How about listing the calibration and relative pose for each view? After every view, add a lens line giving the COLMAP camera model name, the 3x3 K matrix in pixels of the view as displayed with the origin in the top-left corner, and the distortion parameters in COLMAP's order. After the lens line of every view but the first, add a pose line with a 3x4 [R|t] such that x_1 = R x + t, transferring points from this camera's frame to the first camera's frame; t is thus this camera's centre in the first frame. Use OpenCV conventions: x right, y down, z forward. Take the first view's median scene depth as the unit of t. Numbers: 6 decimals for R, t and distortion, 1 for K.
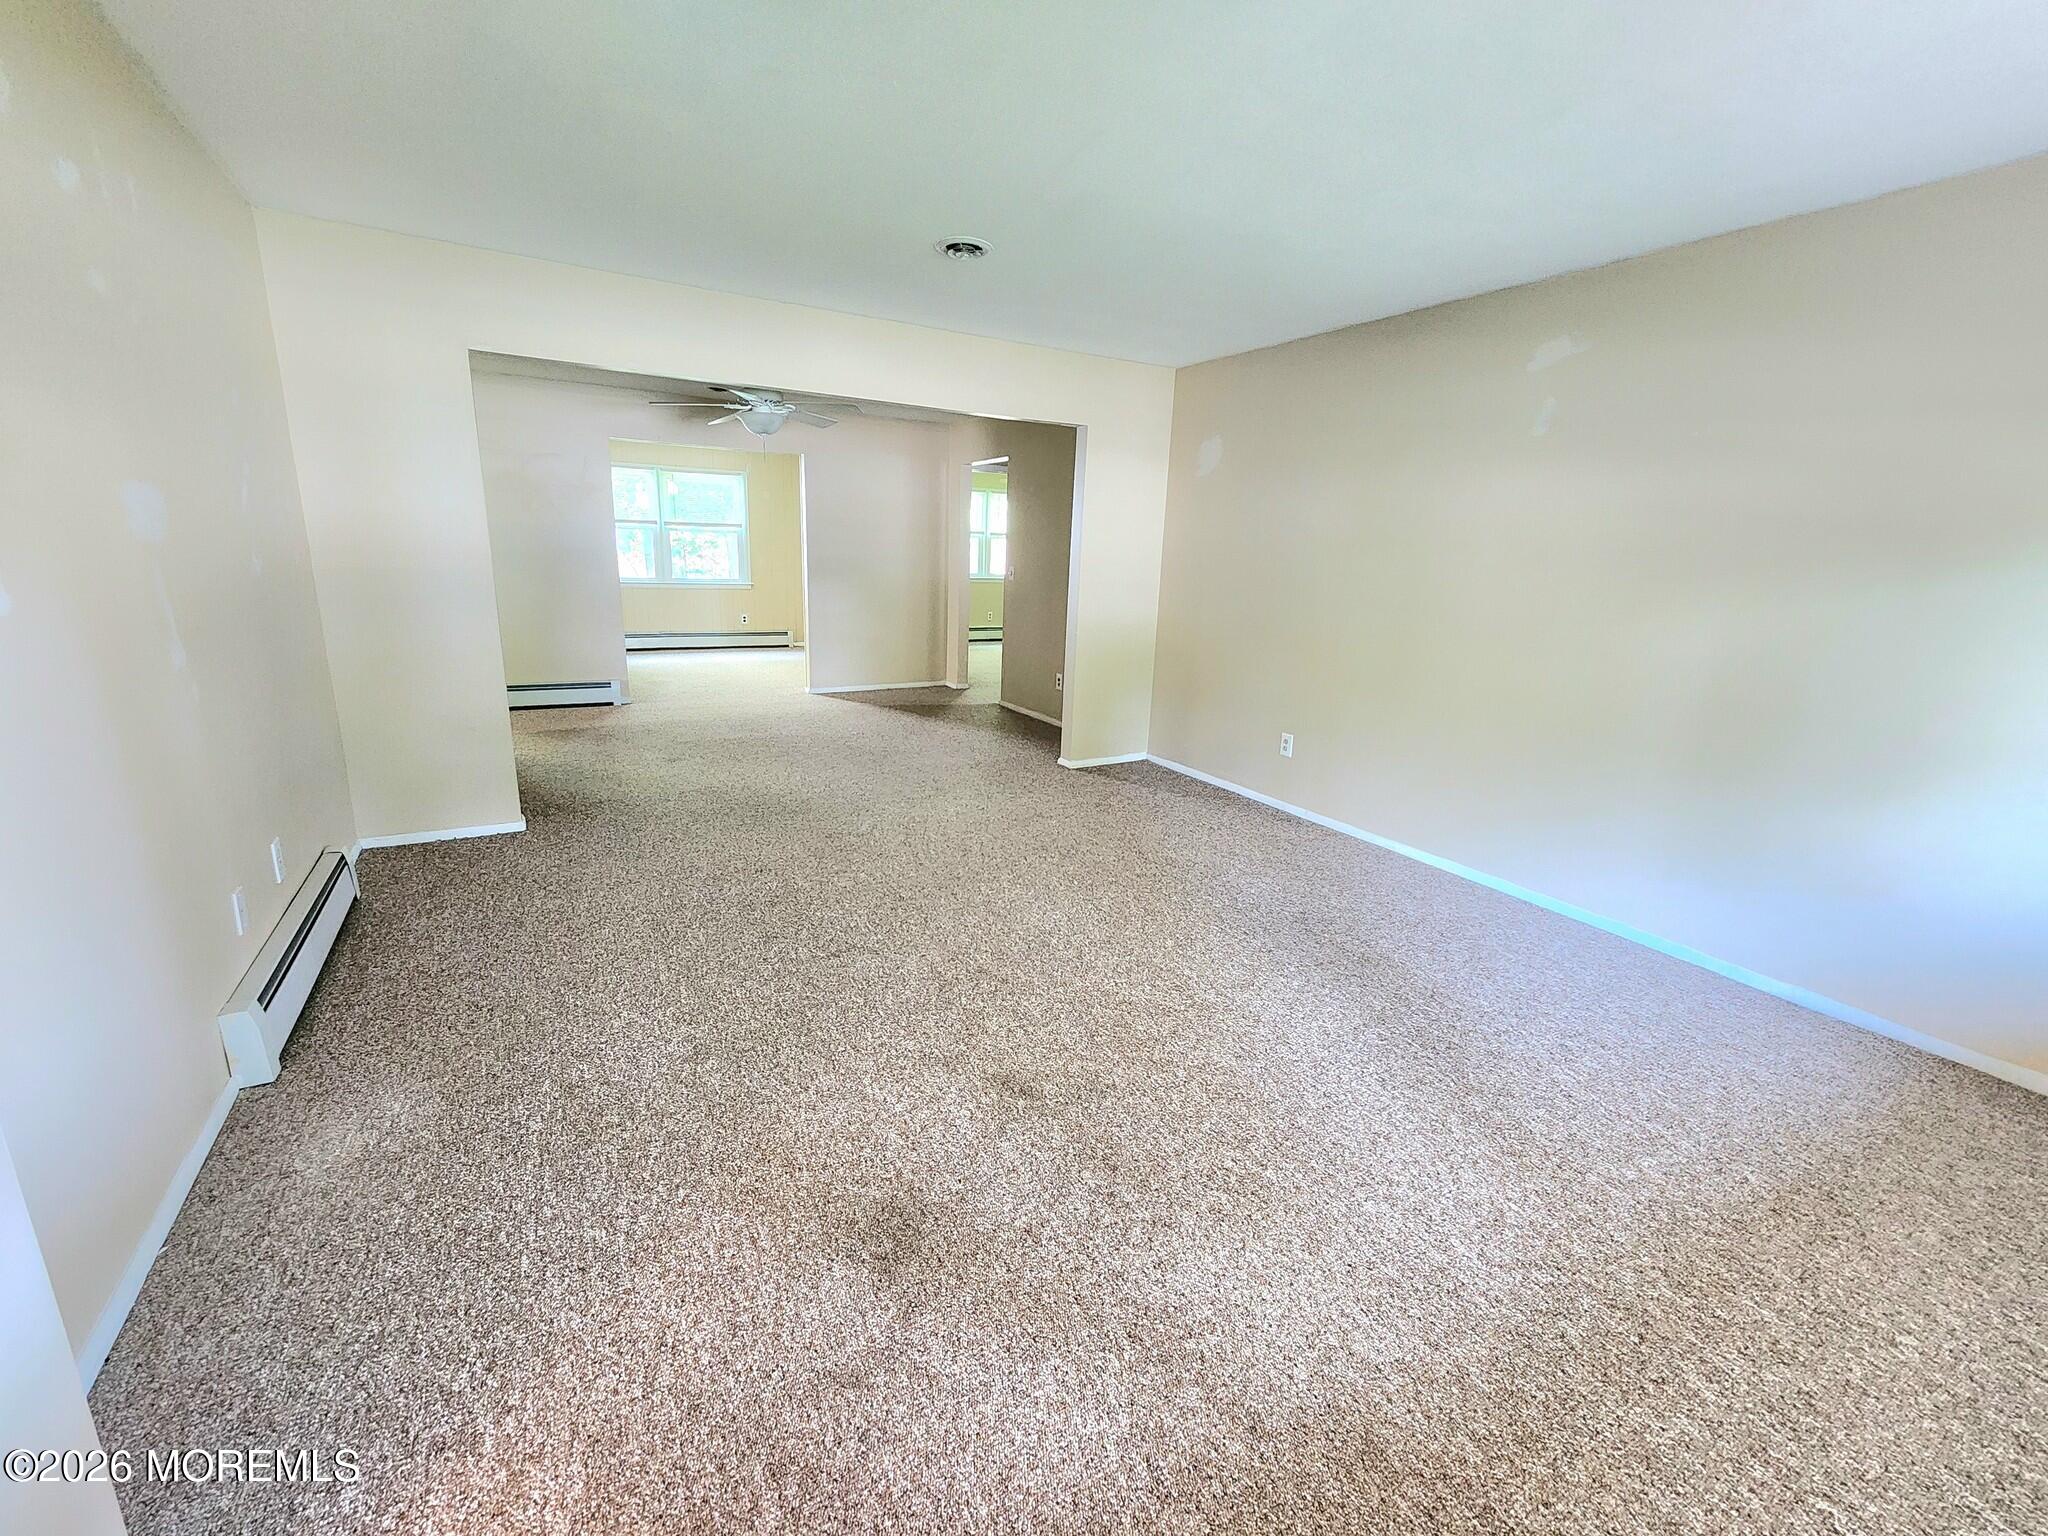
lens RADIAL K [[836.7, 0, 1024.0], [0, 836.7, 768.0], [0, 0, 1]] dist [-0.000837, -0.000435]
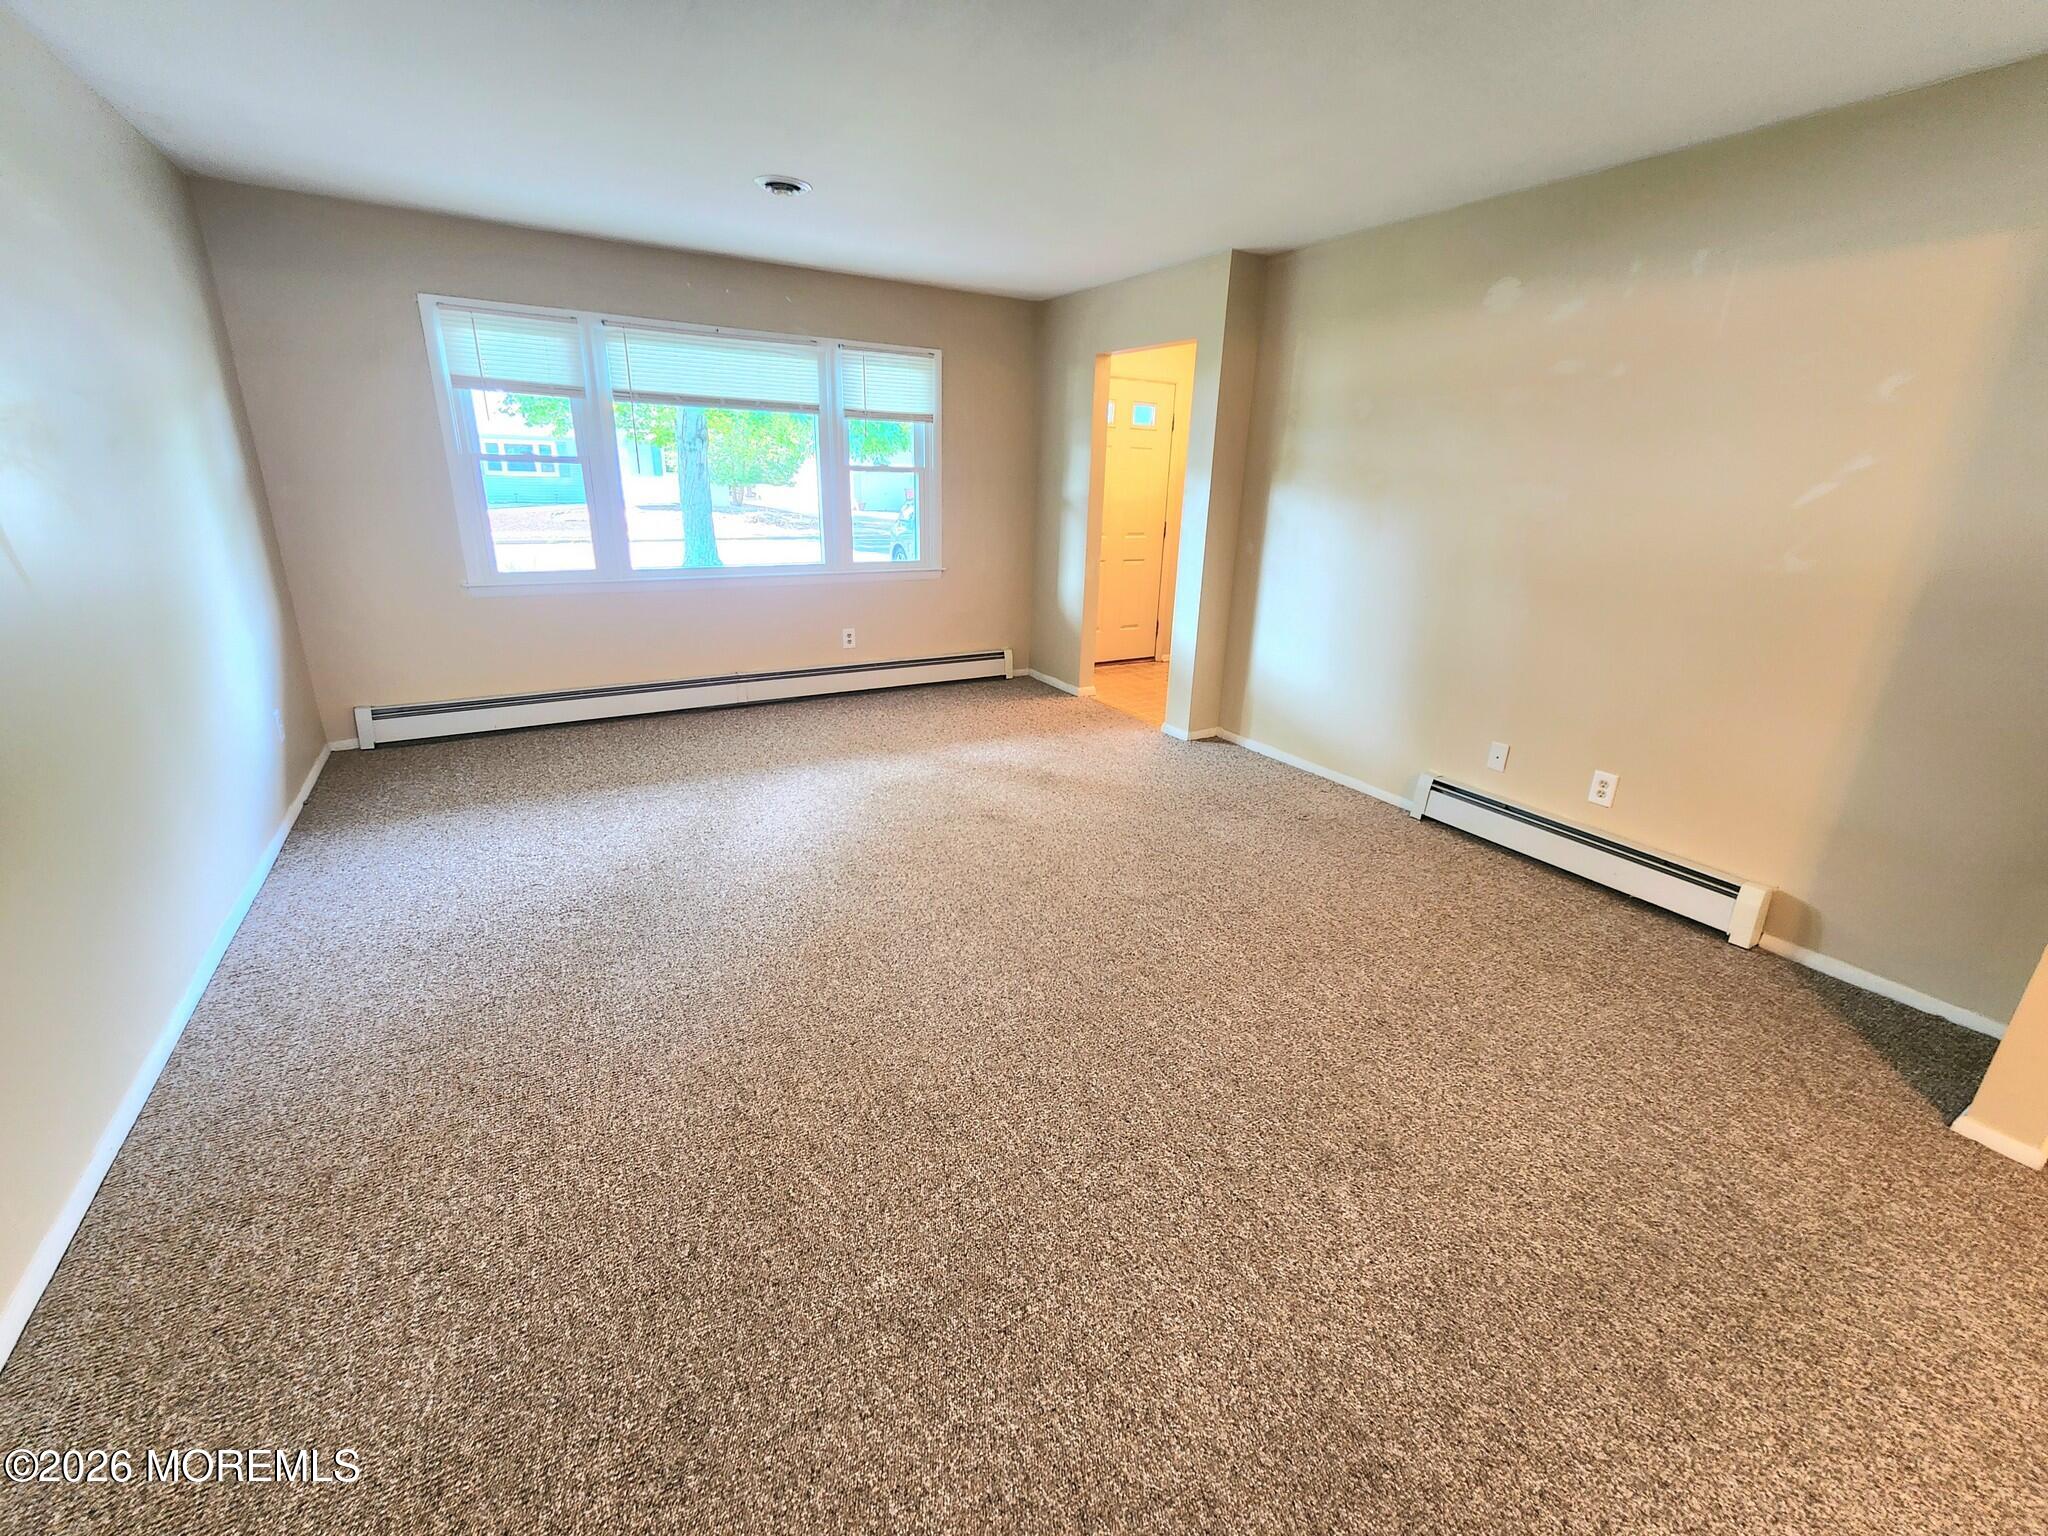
lens RADIAL K [[850.3, 0, 1027.3], [0, 850.3, 764.0], [0, 0, 1]] dist [0.000764, 0.000388]
pose [[-0.997636, -0.057885, -0.037032, -0.000564], [-0.068698, 0.827274, 0.557582, -0.456825], [-0.001640, 0.558808, -0.829295, 1.650665]]
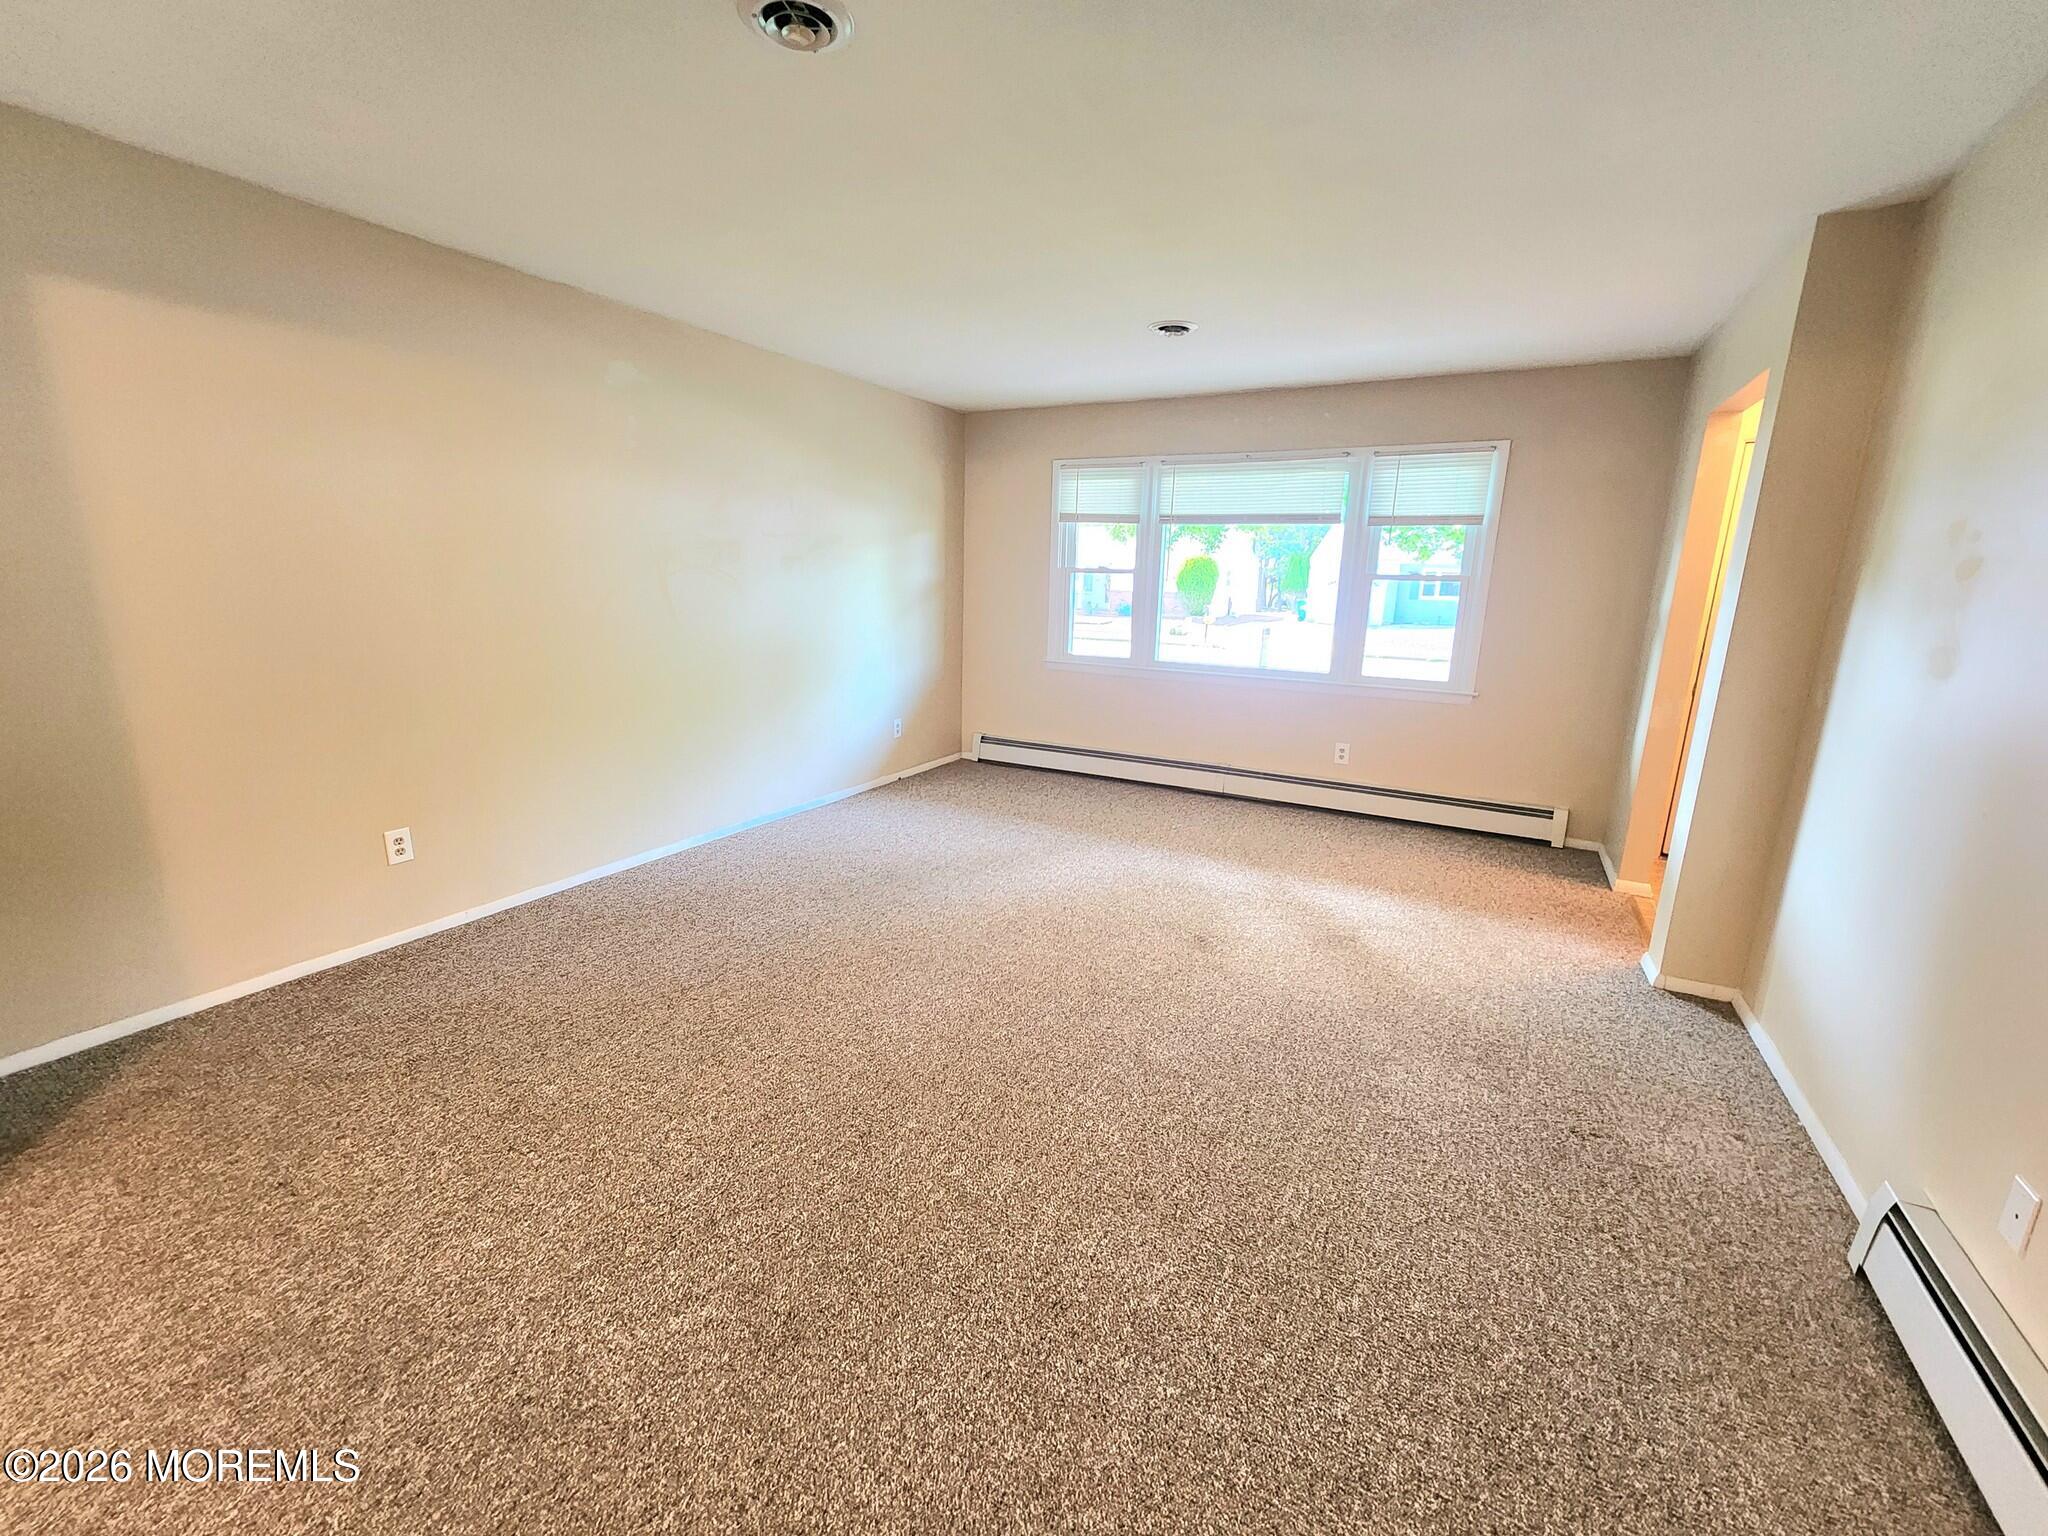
lens RADIAL K [[839.9, 0, 1017.6], [0, 839.9, 772.1], [0, 0, 1]] dist [0.003672, 0.000493]
pose [[-0.516897, -0.246523, 0.819783, -0.698291], [0.178434, 0.905576, 0.384830, -0.370989], [-0.837245, 0.345195, -0.424102, 1.275306]]
